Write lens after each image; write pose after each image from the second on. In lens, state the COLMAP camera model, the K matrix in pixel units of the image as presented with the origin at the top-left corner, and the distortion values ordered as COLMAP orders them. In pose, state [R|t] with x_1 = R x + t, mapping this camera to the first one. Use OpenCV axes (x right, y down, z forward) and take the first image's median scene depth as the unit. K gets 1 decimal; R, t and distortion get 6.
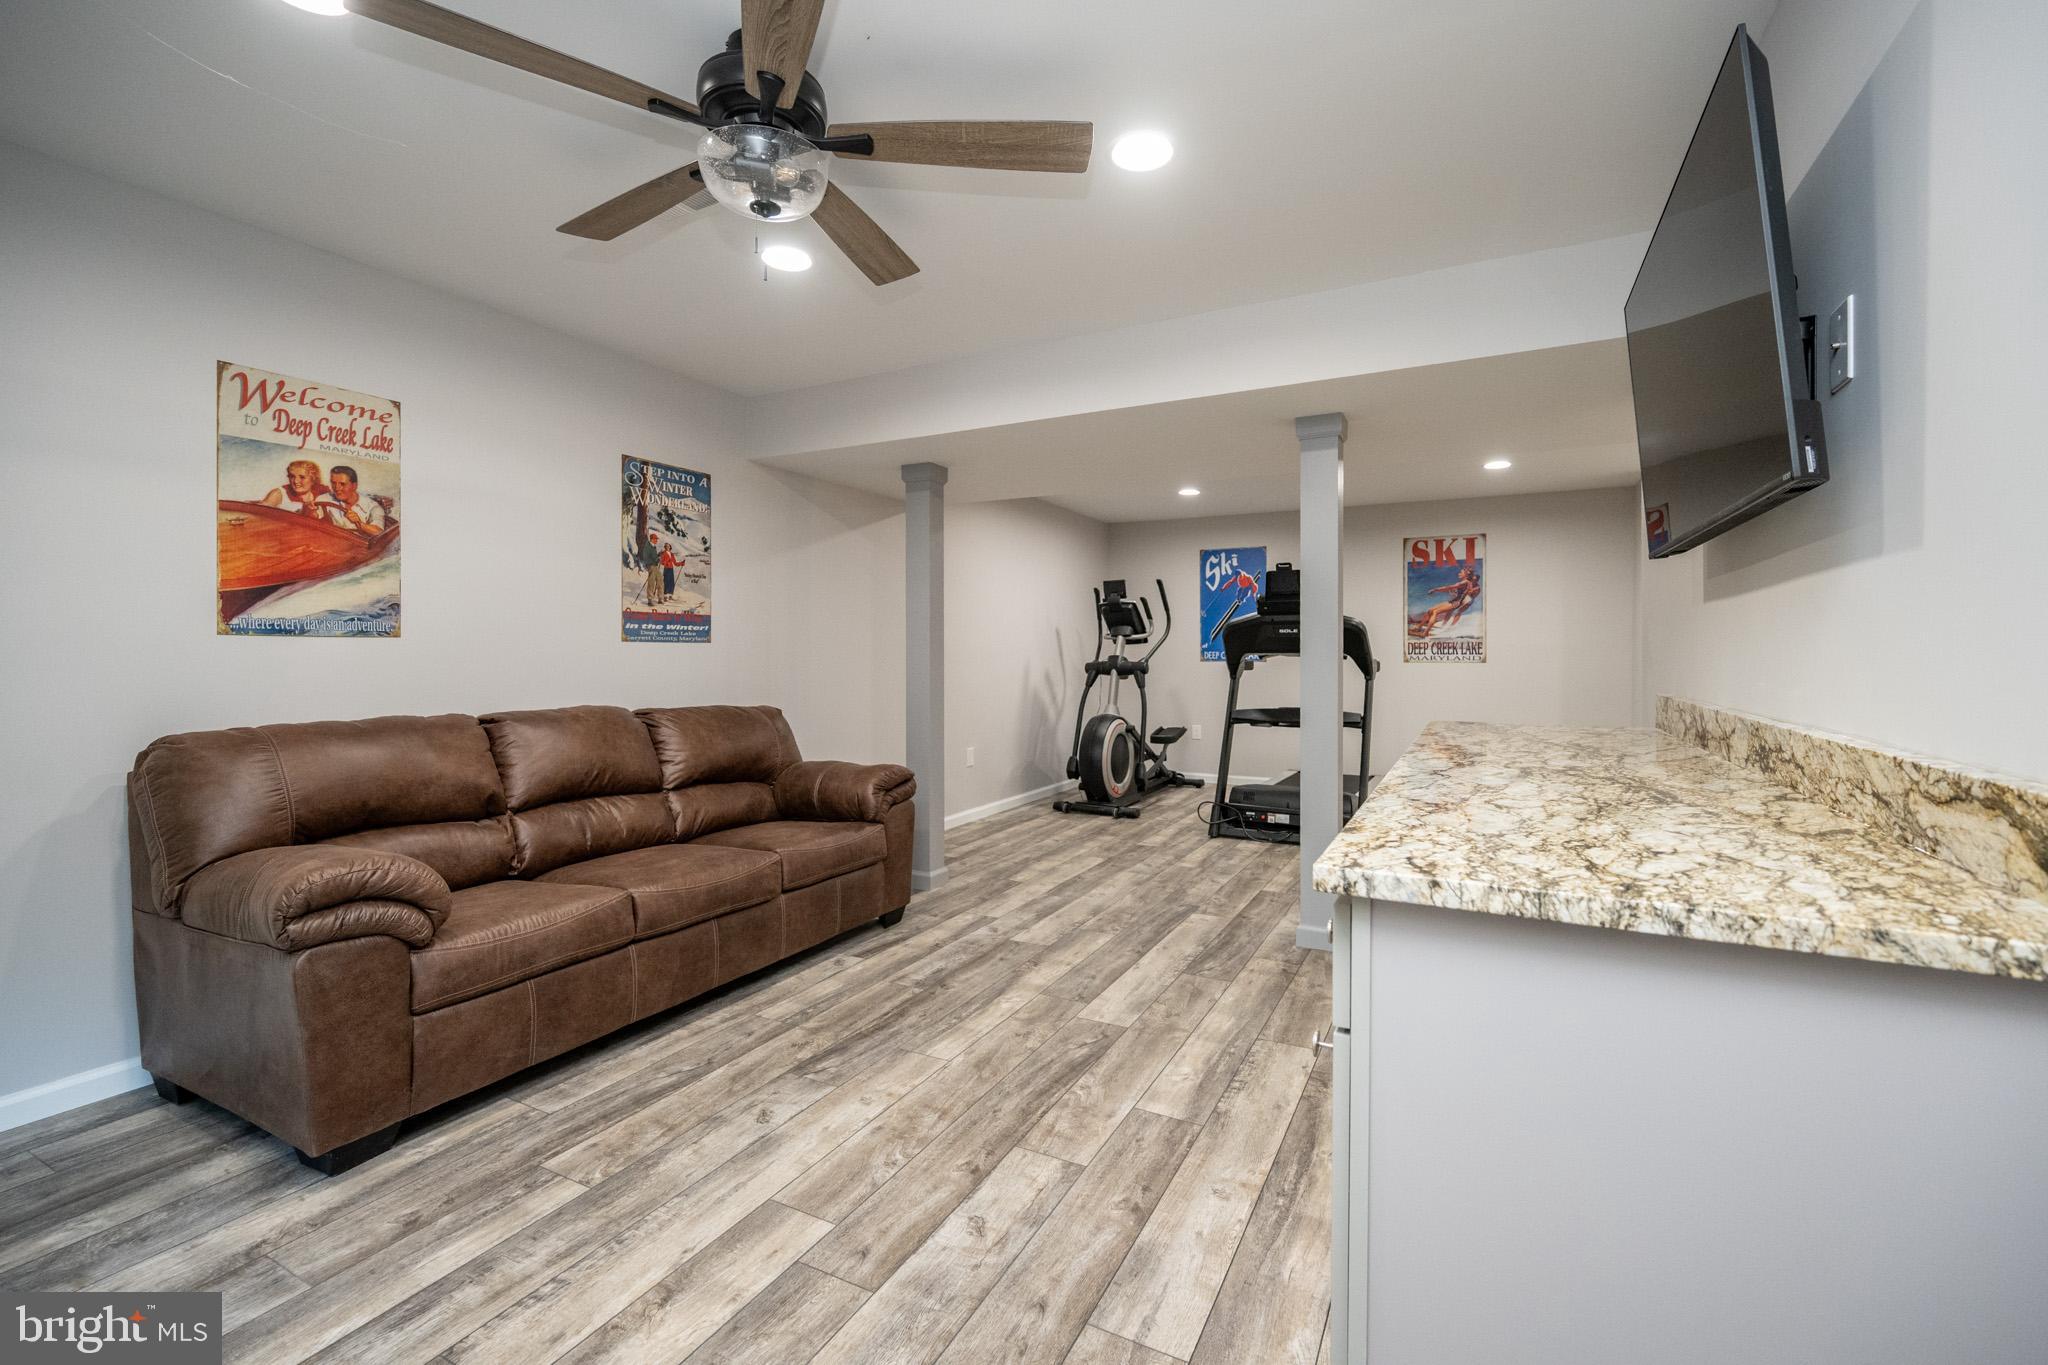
lens RADIAL K [[886.0, 0, 992.7], [0, 886.0, 654.3], [0, 0, 1]] dist [-0.002642, 0.000530]
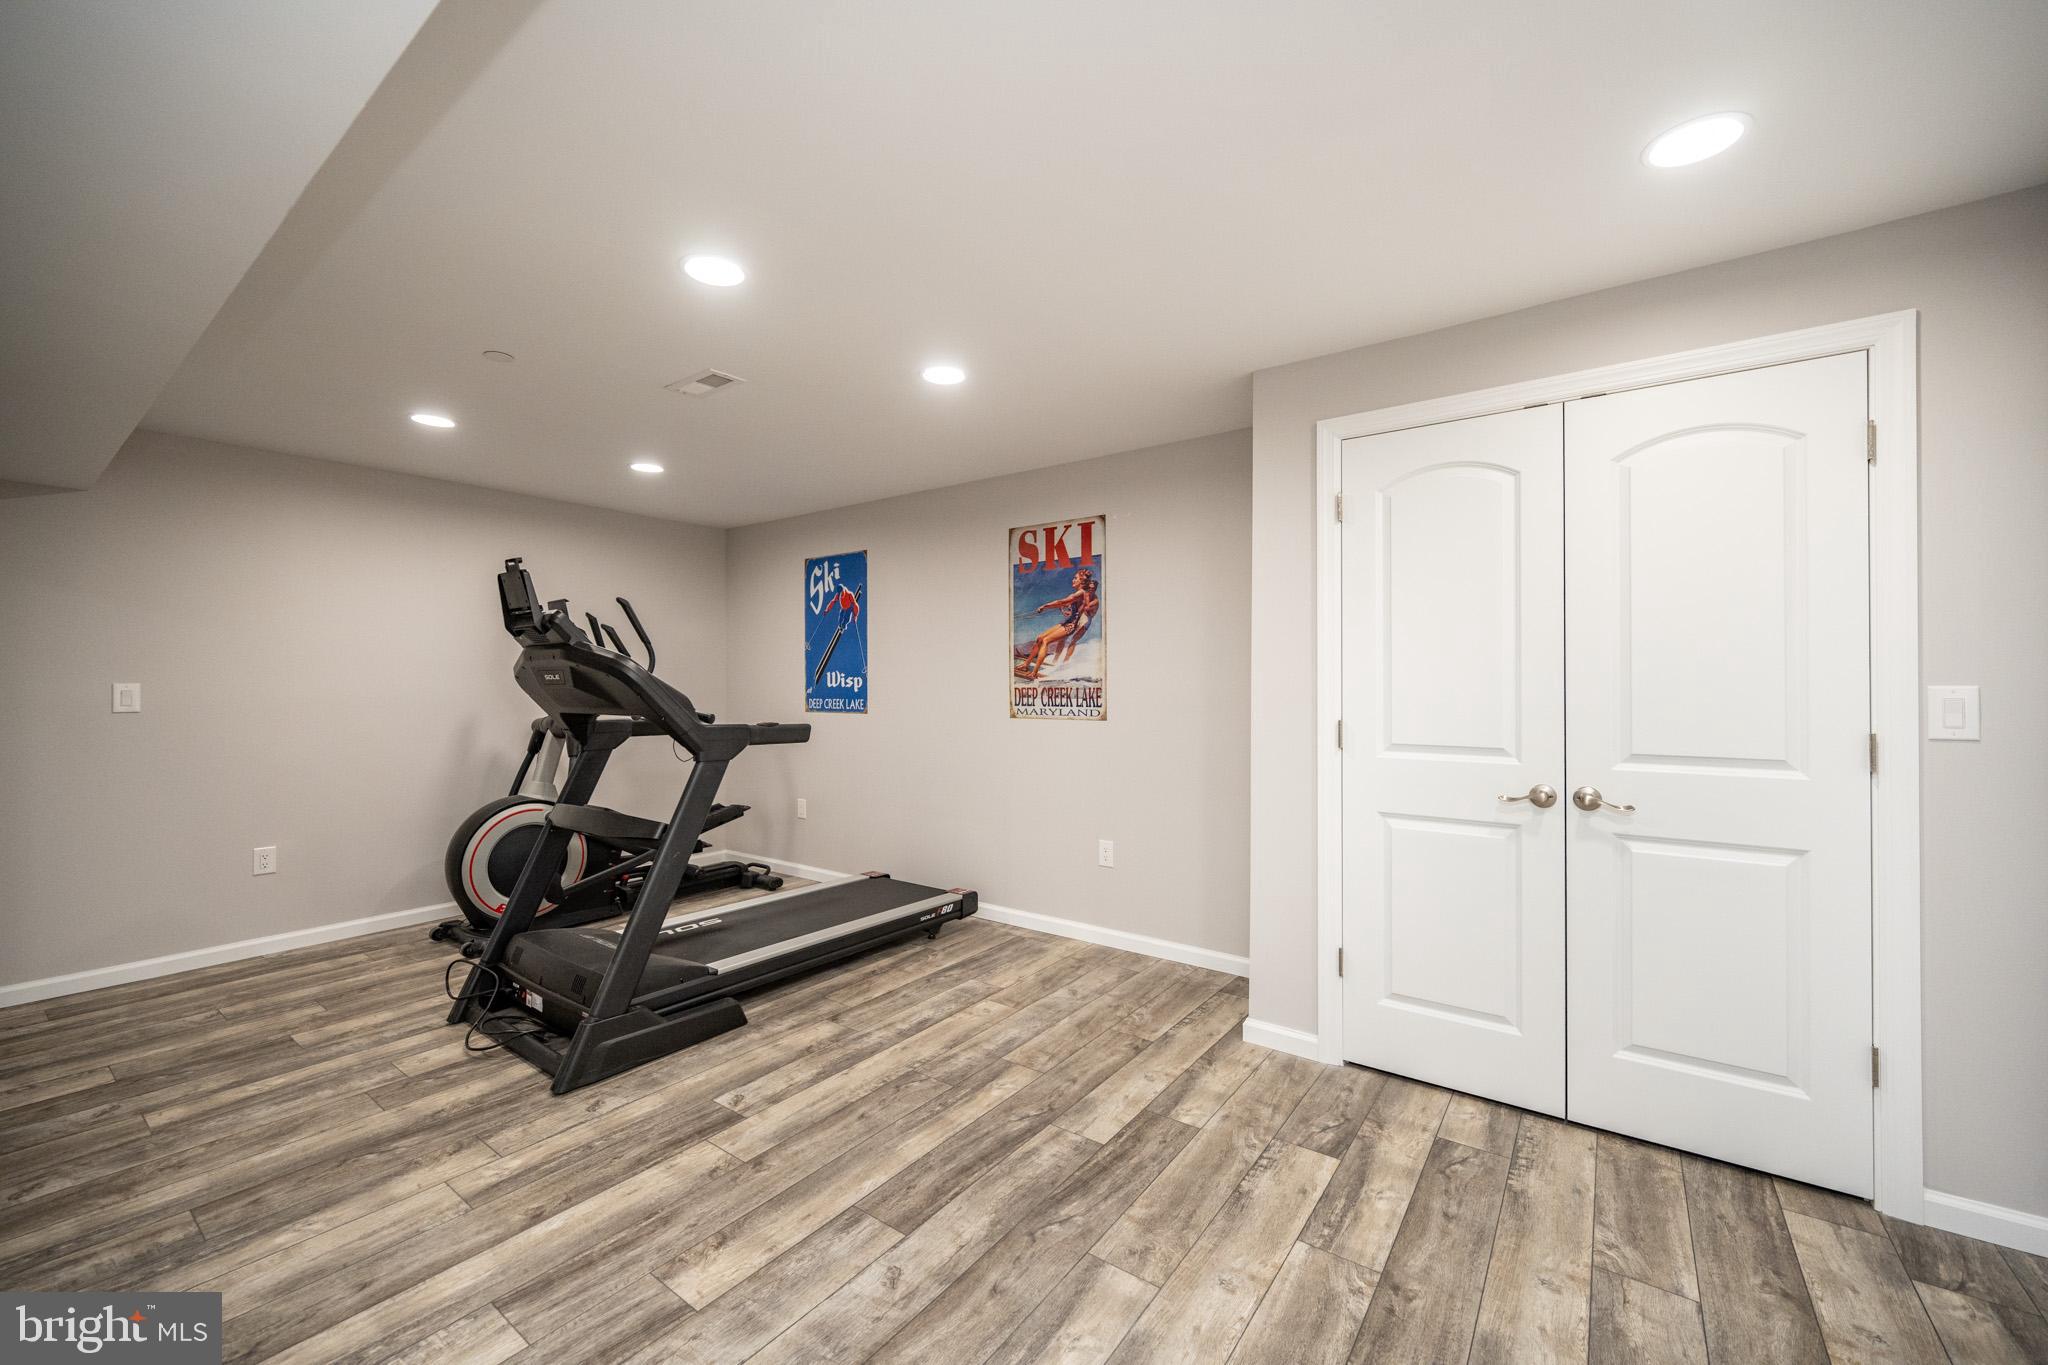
lens RADIAL K [[822.9, 0, 1005.1], [0, 822.9, 675.7], [0, 0, 1]] dist [0.002244, -0.000882]
pose [[0.987893, -0.003353, -0.155097, 1.164972], [0.001019, 0.999885, -0.015126, -0.027179], [0.155130, 0.014784, 0.987783, 0.839789]]
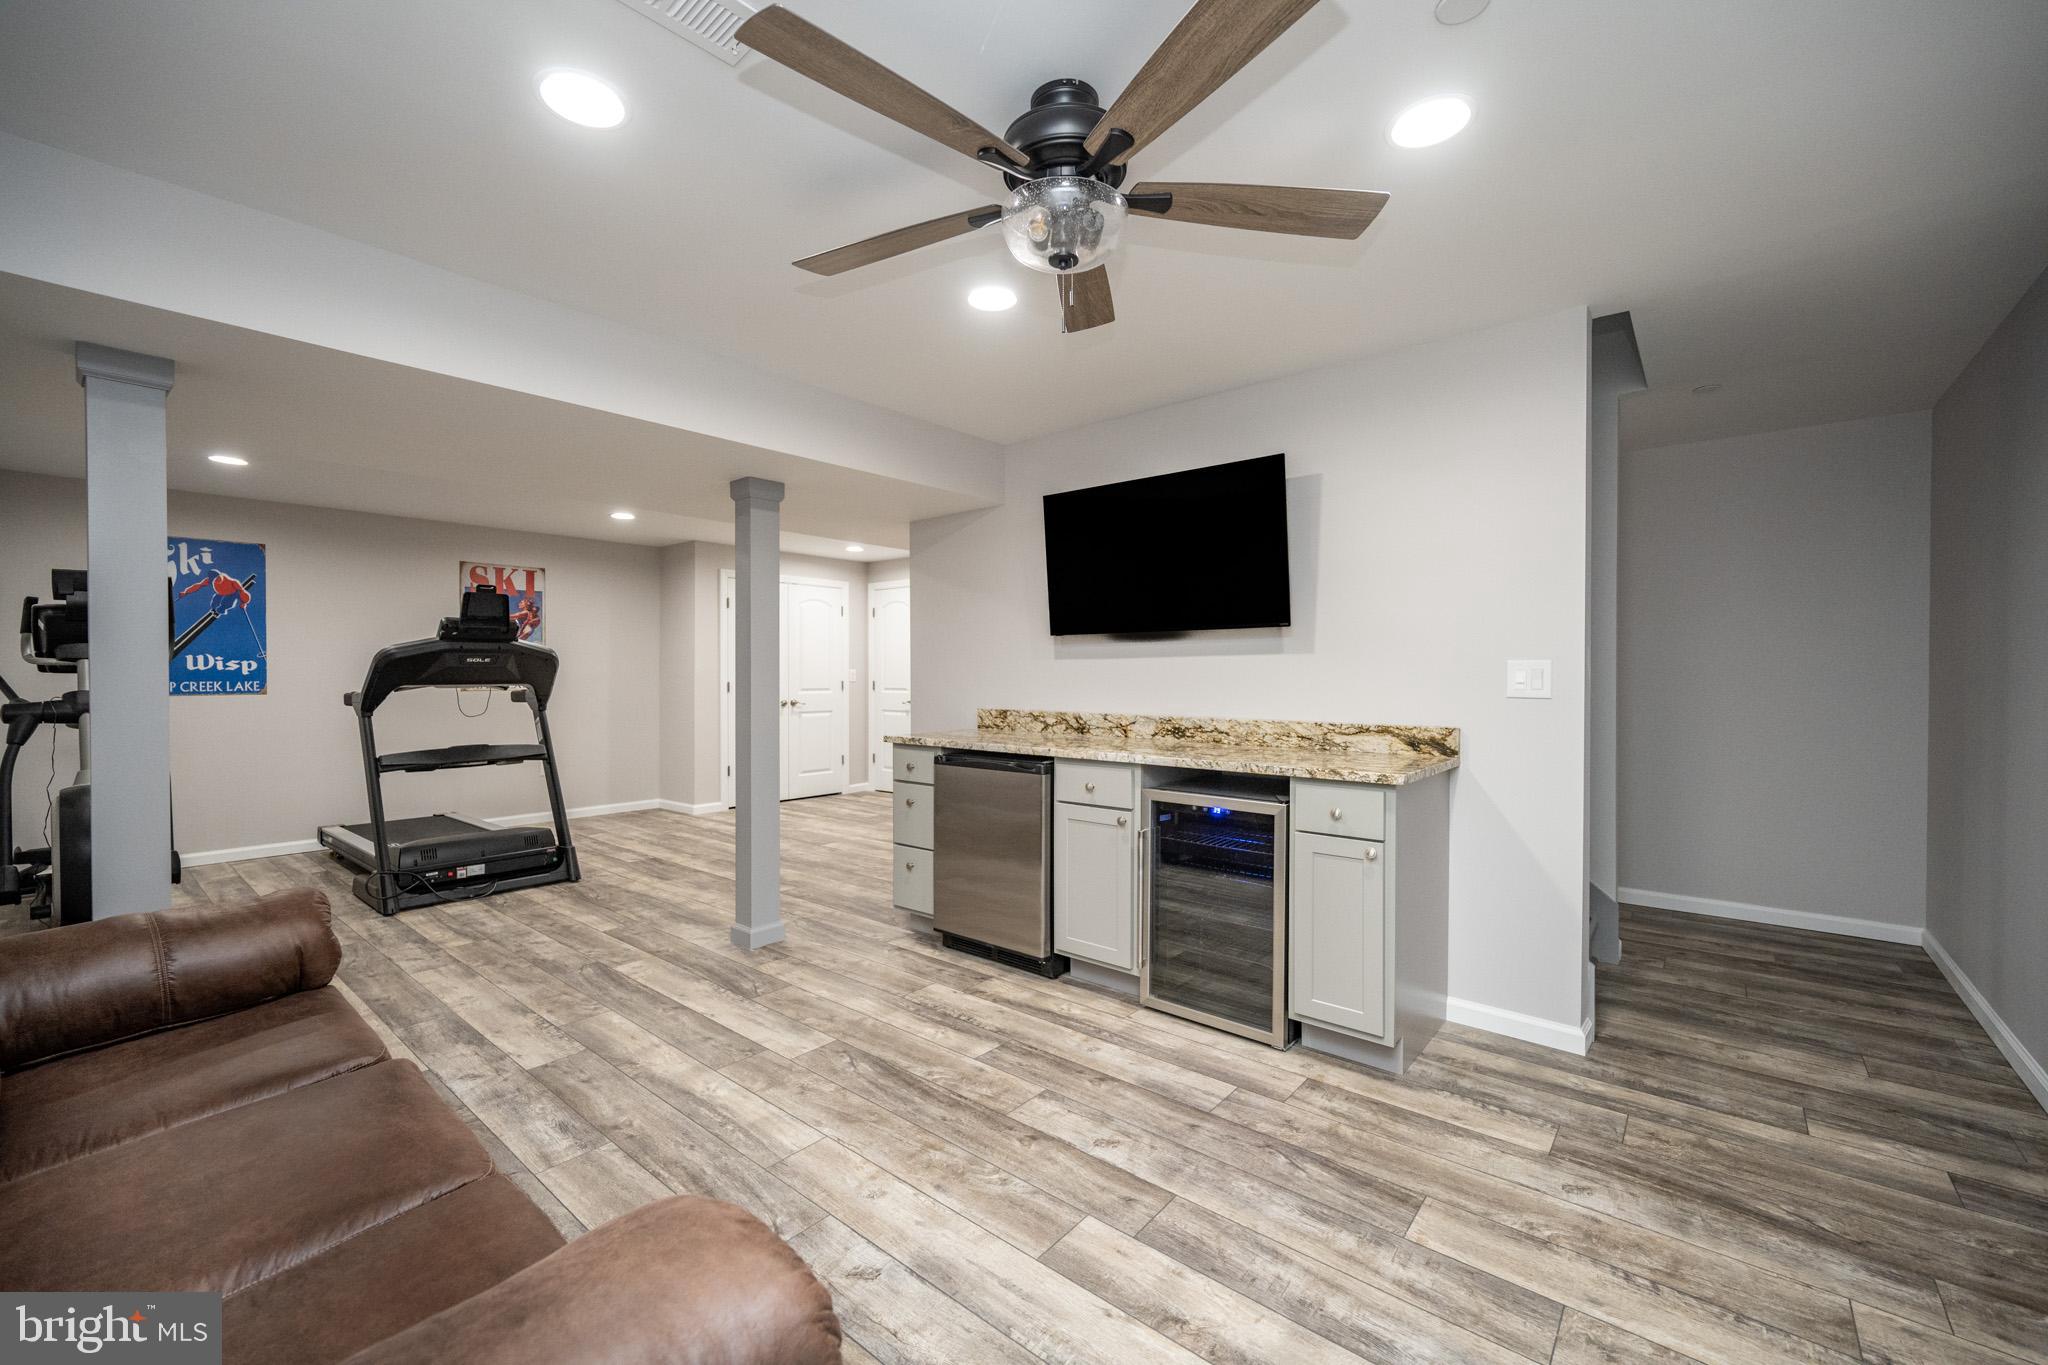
lens RADIAL K [[822.9, 0, 1058.9], [0, 822.9, 685.8], [0, 0, 1]] dist [0.002244, -0.000882]
pose [[0.177680, -0.017283, 0.983936, -0.616676], [0.003696, 0.999850, 0.016896, -0.019698], [-0.984081, 0.000634, 0.177718, 0.441332]]
